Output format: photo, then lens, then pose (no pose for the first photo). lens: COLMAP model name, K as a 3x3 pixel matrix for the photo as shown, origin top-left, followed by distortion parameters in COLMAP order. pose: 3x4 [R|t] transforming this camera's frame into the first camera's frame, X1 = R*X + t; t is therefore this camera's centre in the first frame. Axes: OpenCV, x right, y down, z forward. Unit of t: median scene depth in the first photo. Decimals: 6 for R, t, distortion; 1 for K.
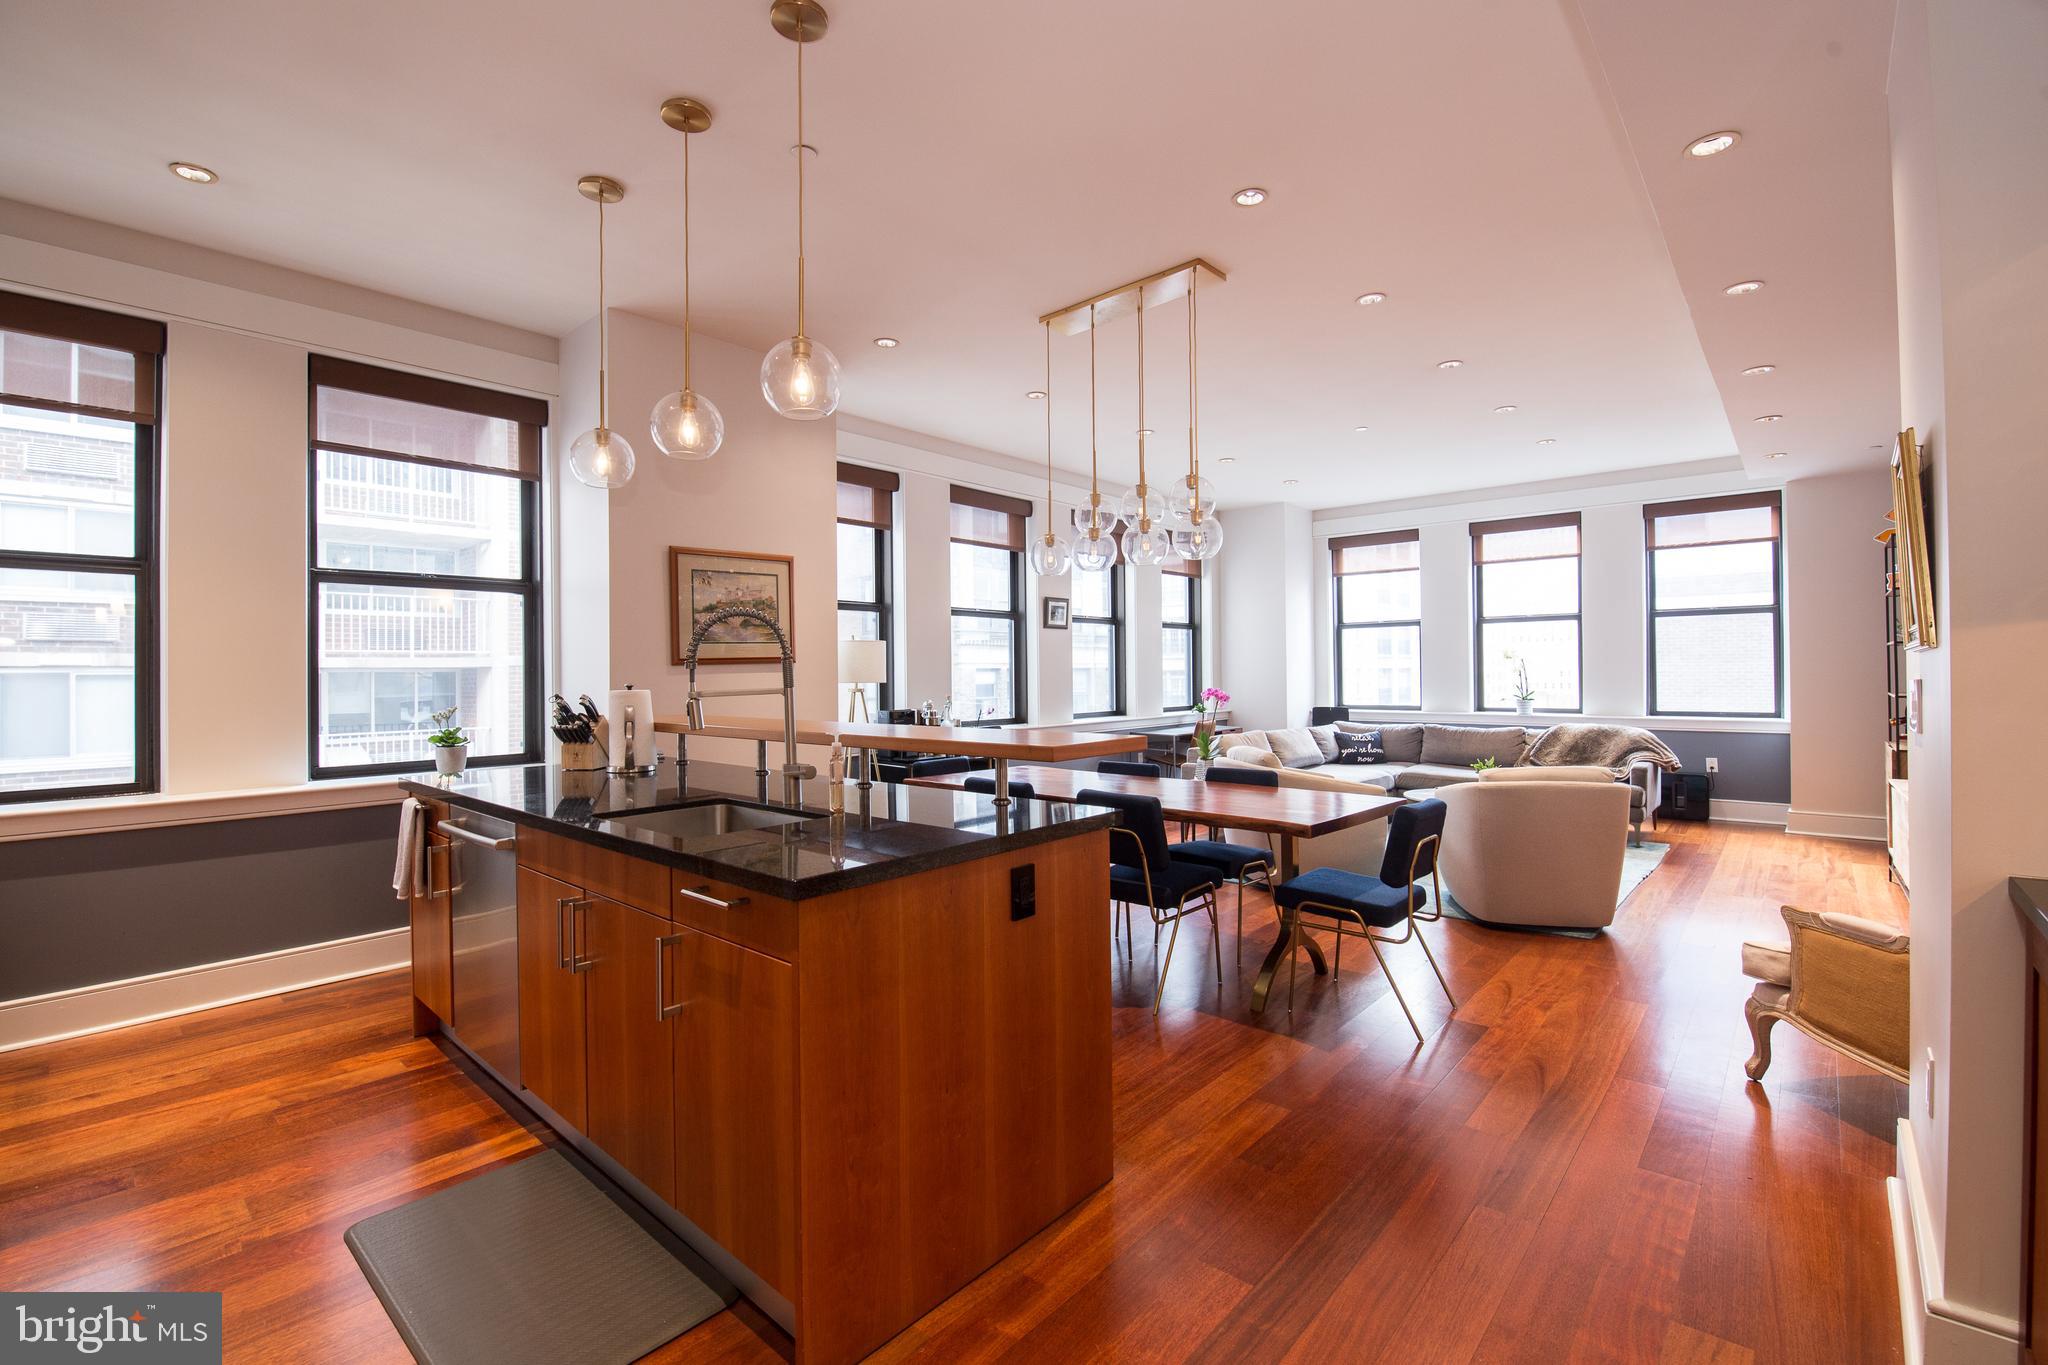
lens RADIAL K [[883.8, 0, 1016.3], [0, 883.8, 667.0], [0, 0, 1]] dist [-0.000182, -0.010575]
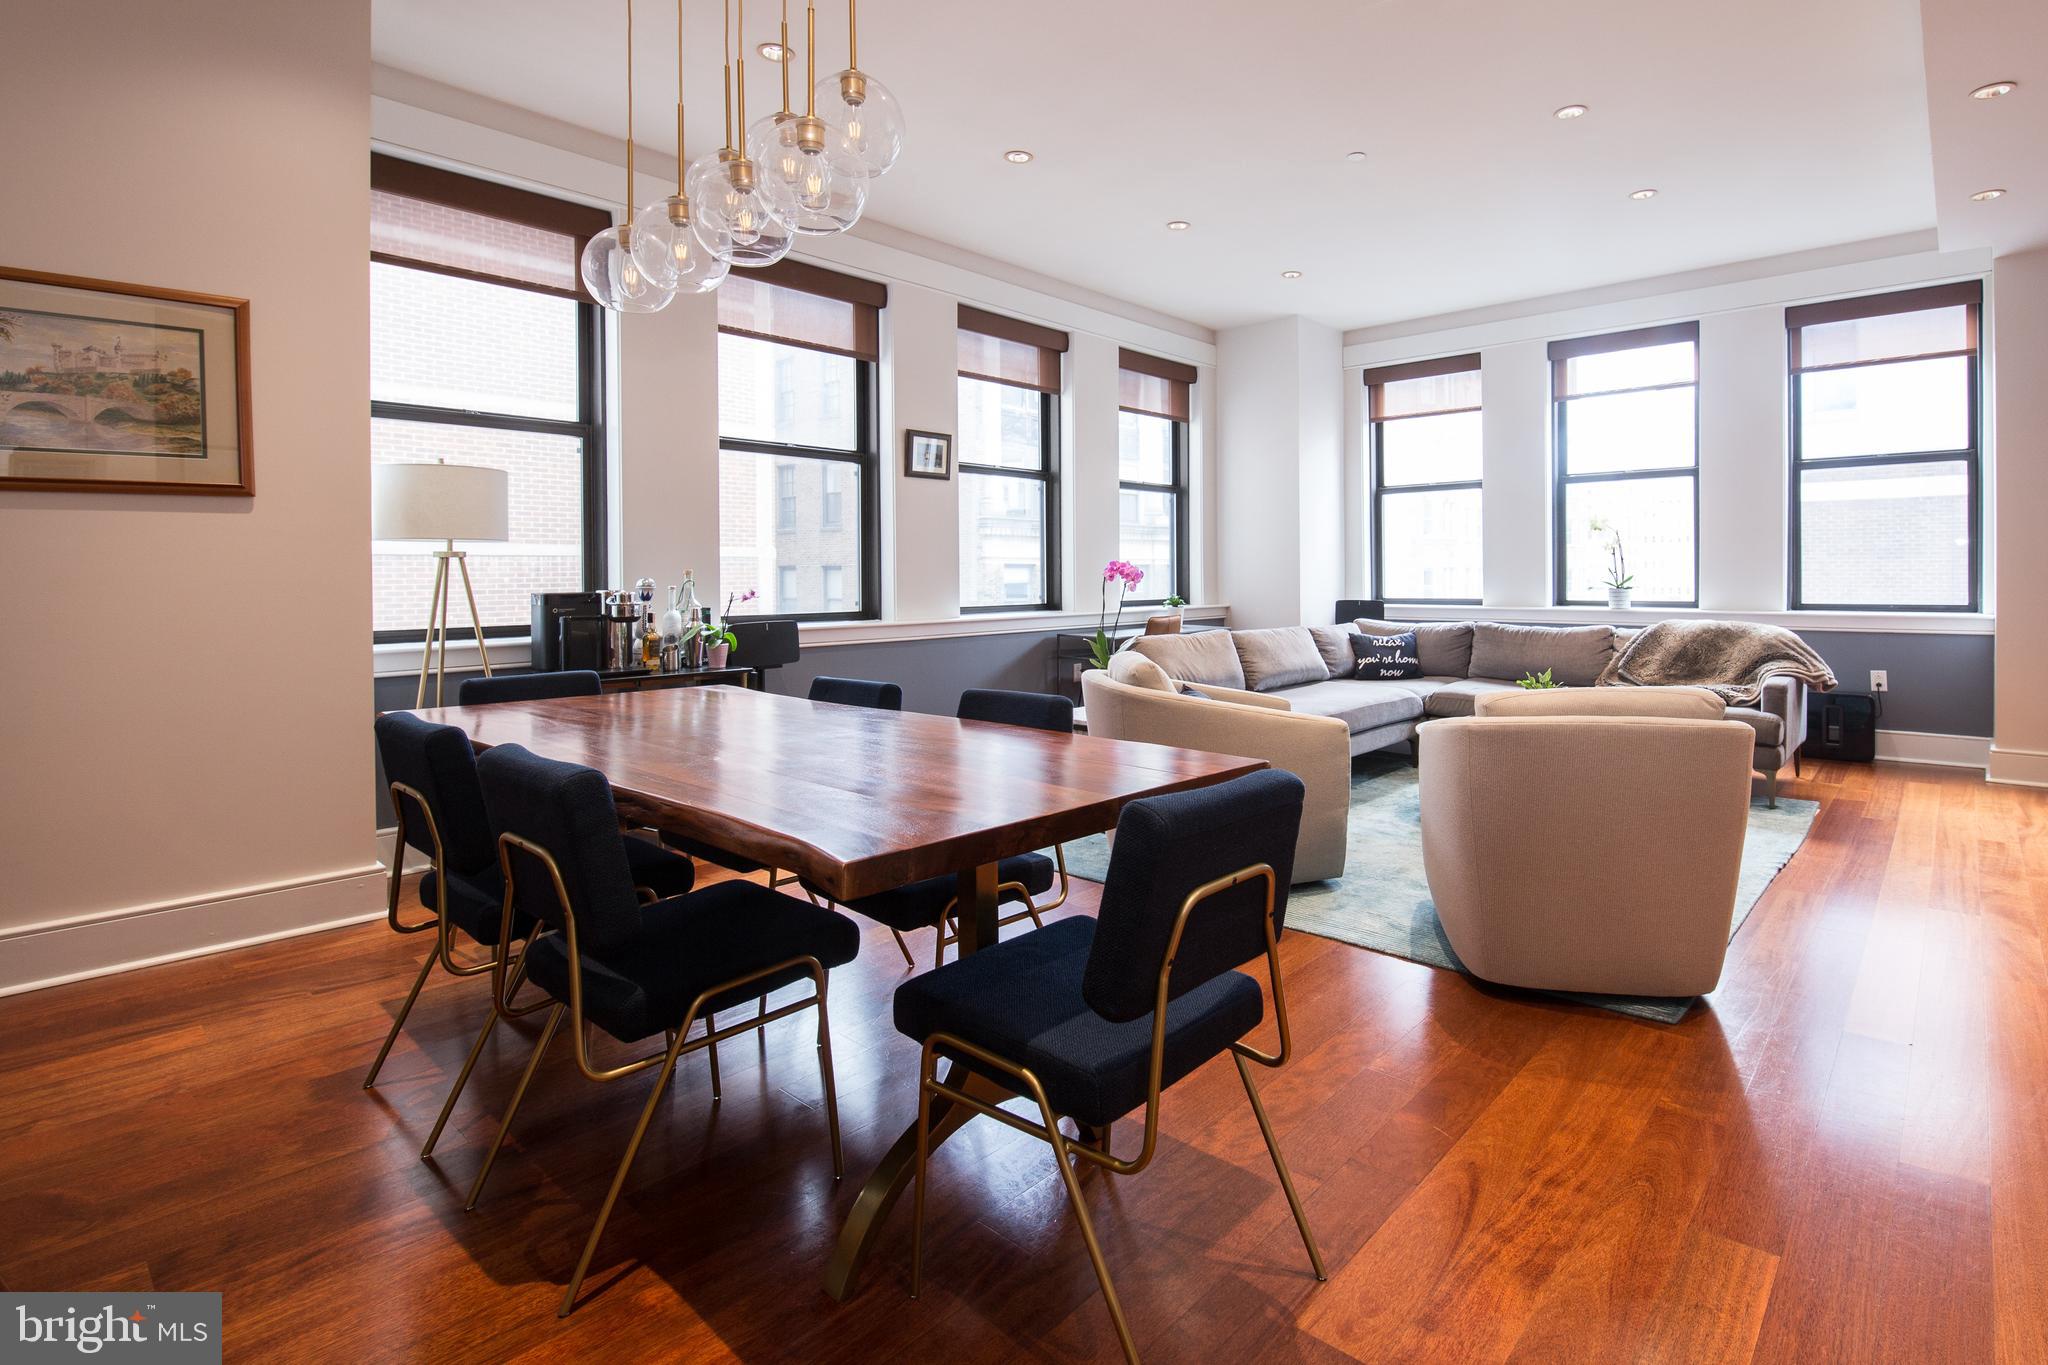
lens RADIAL K [[989.1, 0, 1140.3], [0, 989.1, 582.4], [0, 0, 1]] dist [0.001241, -0.012297]
pose [[0.999201, 0.002406, 0.039900, 0.191514], [-0.002943, 0.999906, 0.013401, 0.027171], [-0.039864, -0.013508, 0.999114, 0.266562]]
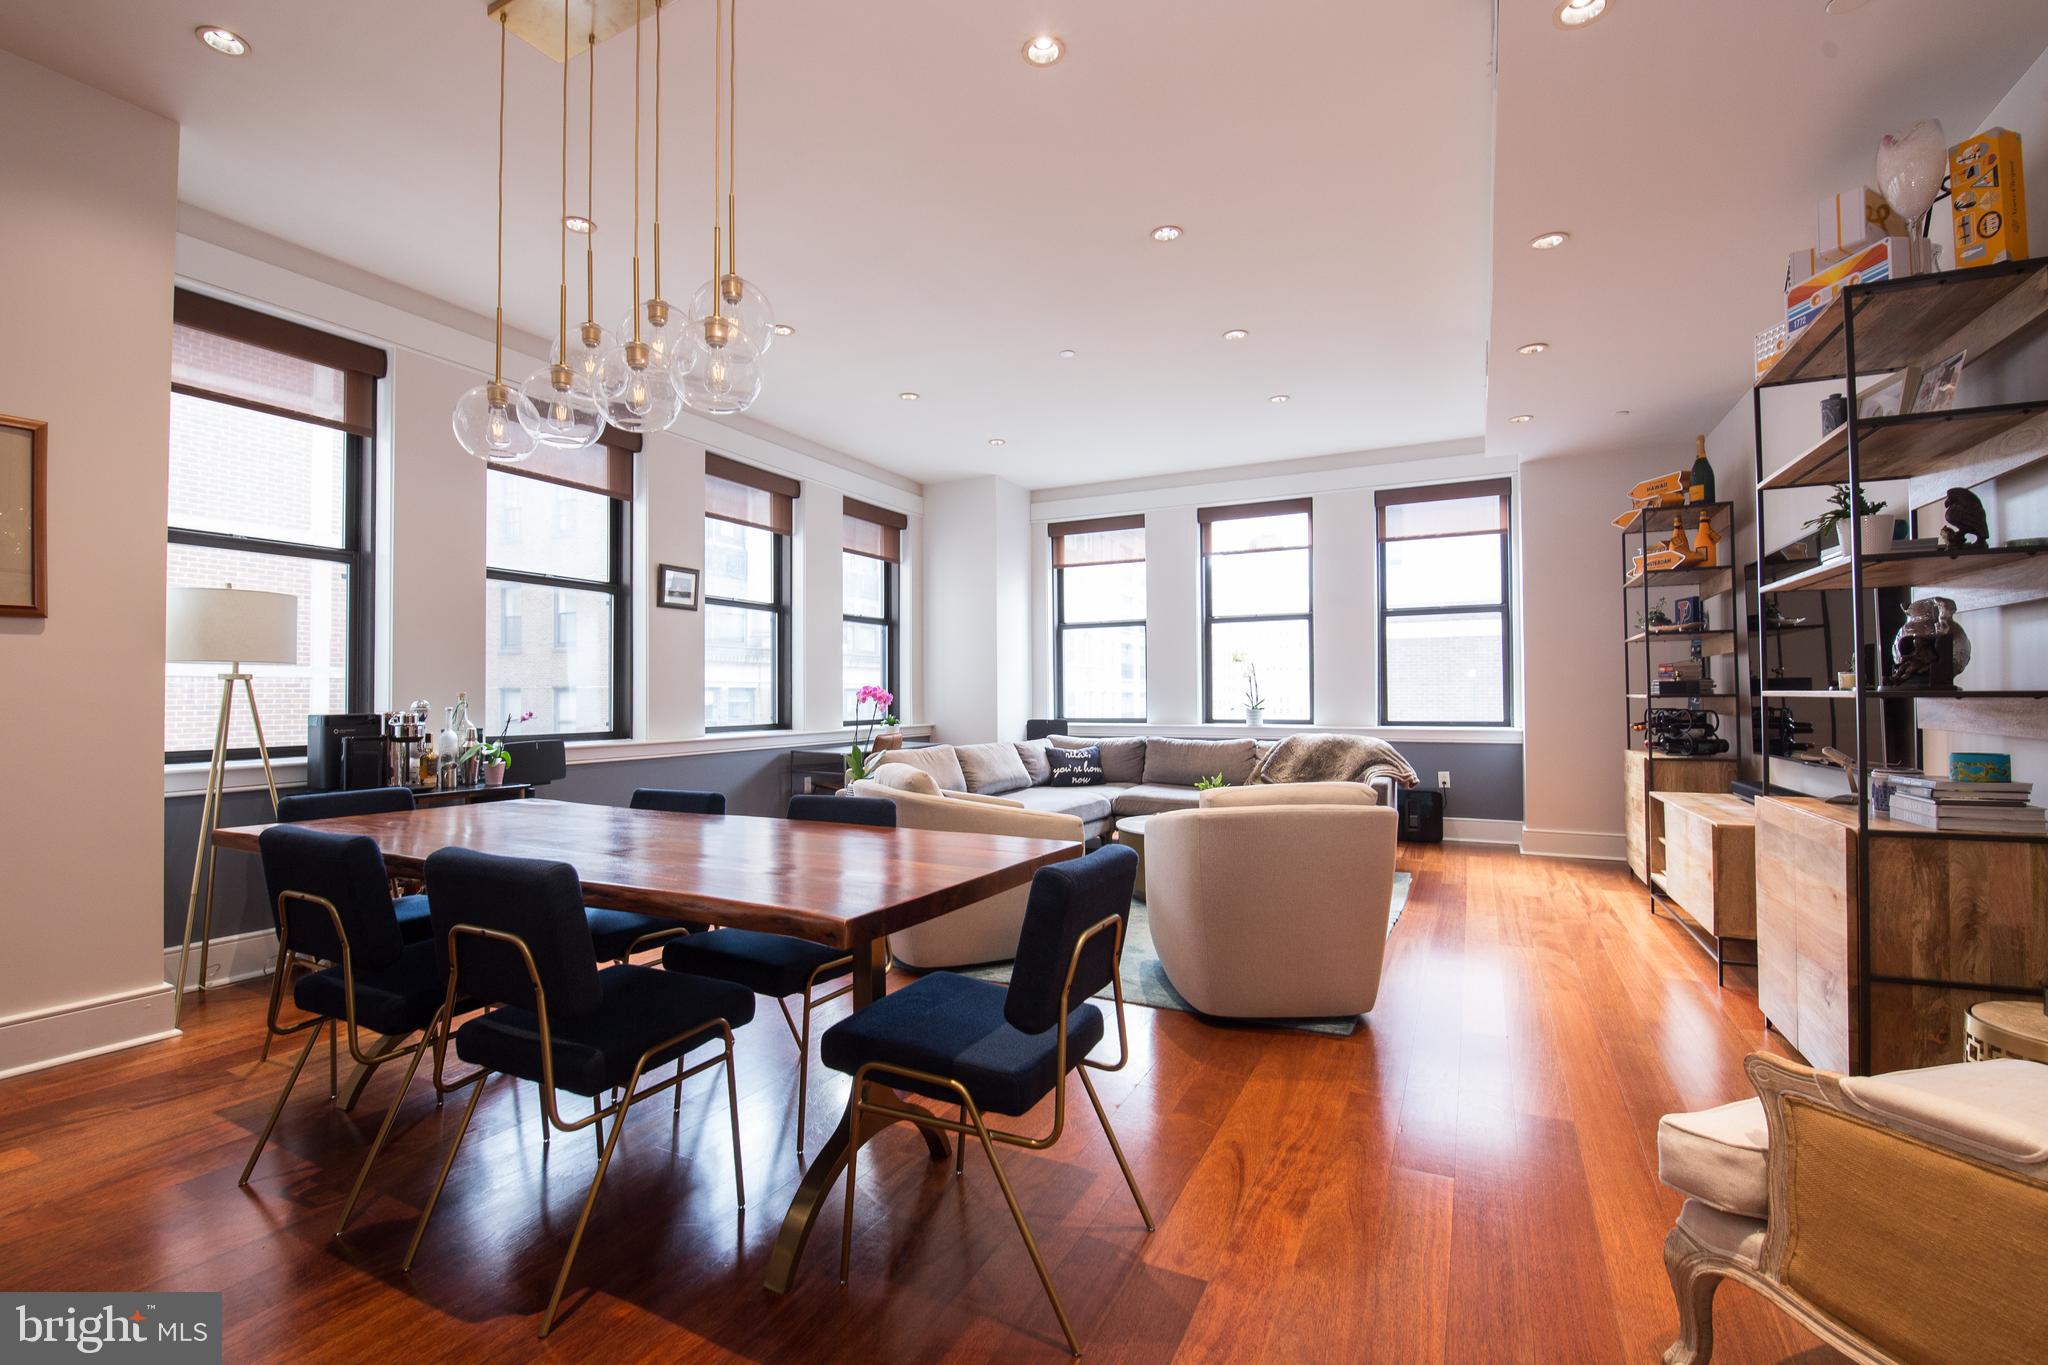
lens RADIAL K [[899.9, 0, 997.8], [0, 899.9, 678.1], [0, 0, 1]] dist [0.002018, -0.011638]
pose [[0.969264, 0.009381, 0.245844, 0.129479], [-0.005365, 0.999841, -0.016999, 0.027356], [-0.245964, 0.015158, 0.969160, 0.233812]]
